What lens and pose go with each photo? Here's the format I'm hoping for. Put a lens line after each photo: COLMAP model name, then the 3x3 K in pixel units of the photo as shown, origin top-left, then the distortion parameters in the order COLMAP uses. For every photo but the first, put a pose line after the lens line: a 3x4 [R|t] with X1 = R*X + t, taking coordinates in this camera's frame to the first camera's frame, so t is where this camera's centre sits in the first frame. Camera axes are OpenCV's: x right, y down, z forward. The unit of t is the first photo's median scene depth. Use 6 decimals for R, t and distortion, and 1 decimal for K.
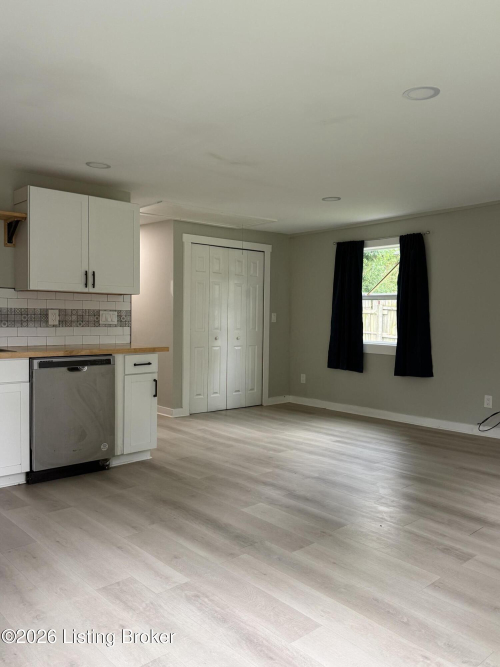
lens RADIAL K [[540.1, 0, 250.0], [0, 540.1, 333.5], [0, 0, 1]] dist [0.069580, -0.129562]
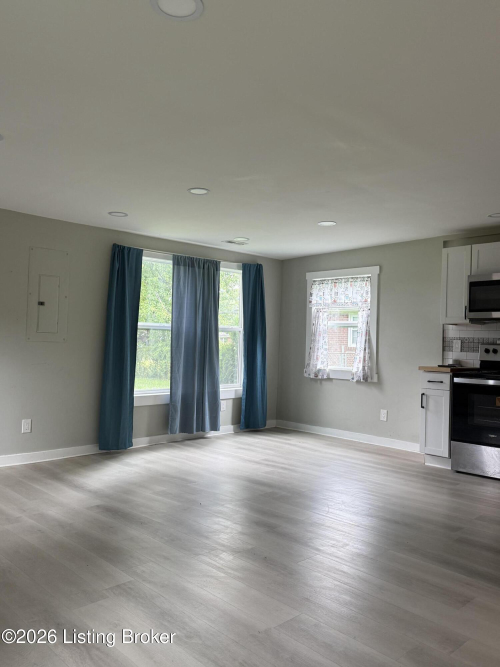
lens RADIAL K [[552.1, 0, 250.0], [0, 552.1, 333.5], [0, 0, 1]] dist [0.055838, -0.002945]
pose [[-0.999714, -0.016982, -0.016824, 0.124730], [-0.017254, 0.999721, 0.016136, -0.059606], [0.016545, 0.016421, -0.999728, 1.995833]]
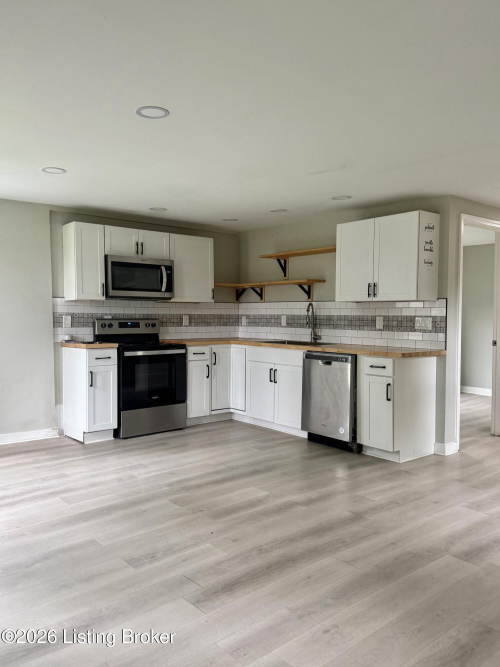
lens RADIAL K [[540.1, 0, 250.0], [0, 540.1, 333.5], [0, 0, 1]] dist [0.069580, -0.129562]
pose [[-0.031520, 0.027402, -0.999127, 1.061217], [-0.036994, 0.998907, 0.028563, -0.036889], [0.998818, 0.037862, -0.030472, 0.944054]]
